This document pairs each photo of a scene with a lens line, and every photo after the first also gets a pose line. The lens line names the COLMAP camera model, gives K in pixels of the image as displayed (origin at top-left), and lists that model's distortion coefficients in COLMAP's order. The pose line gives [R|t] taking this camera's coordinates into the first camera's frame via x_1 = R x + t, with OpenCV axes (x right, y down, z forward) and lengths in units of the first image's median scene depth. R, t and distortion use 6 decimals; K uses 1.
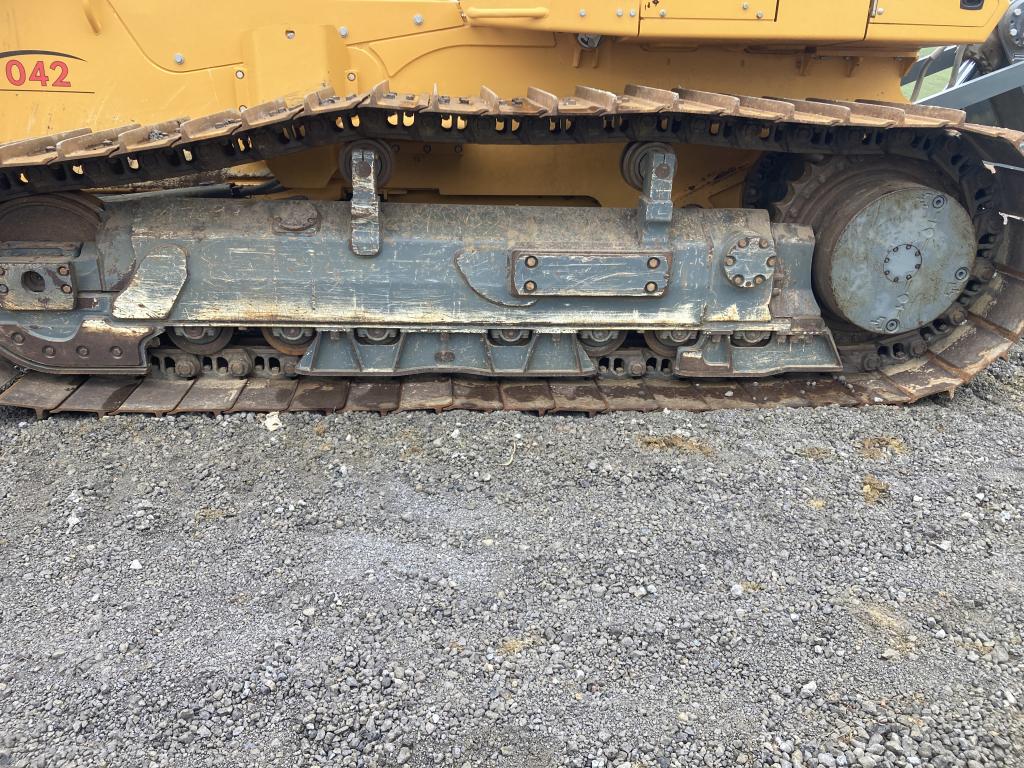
lens RADIAL K [[837.3, 0, 513.7], [0, 837.3, 384.3], [0, 0, 1]] dist [0.012447, -0.010961]
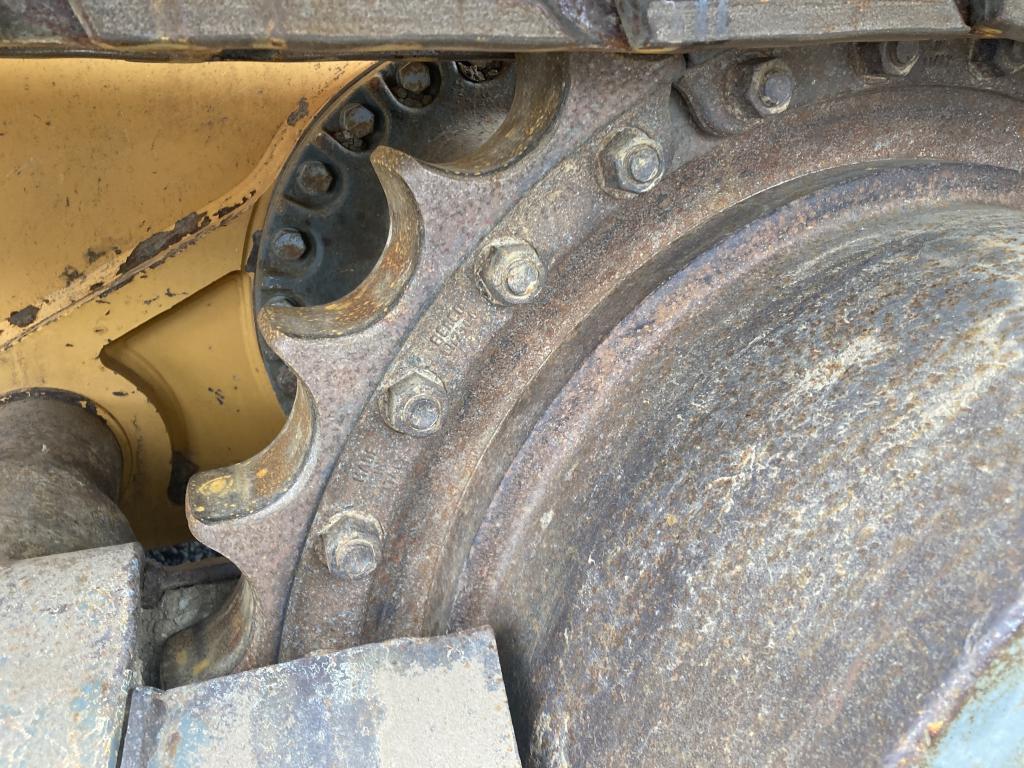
lens RADIAL K [[837.3, 0, 511.6], [0, 837.3, 383.6], [0, 0, 1]] dist [0.012447, -0.010961]
pose [[0.961574, -0.144812, 0.233248, 0.331771], [0.152327, 0.988225, -0.014431, -0.224382], [-0.228412, 0.049406, 0.972310, 0.869853]]
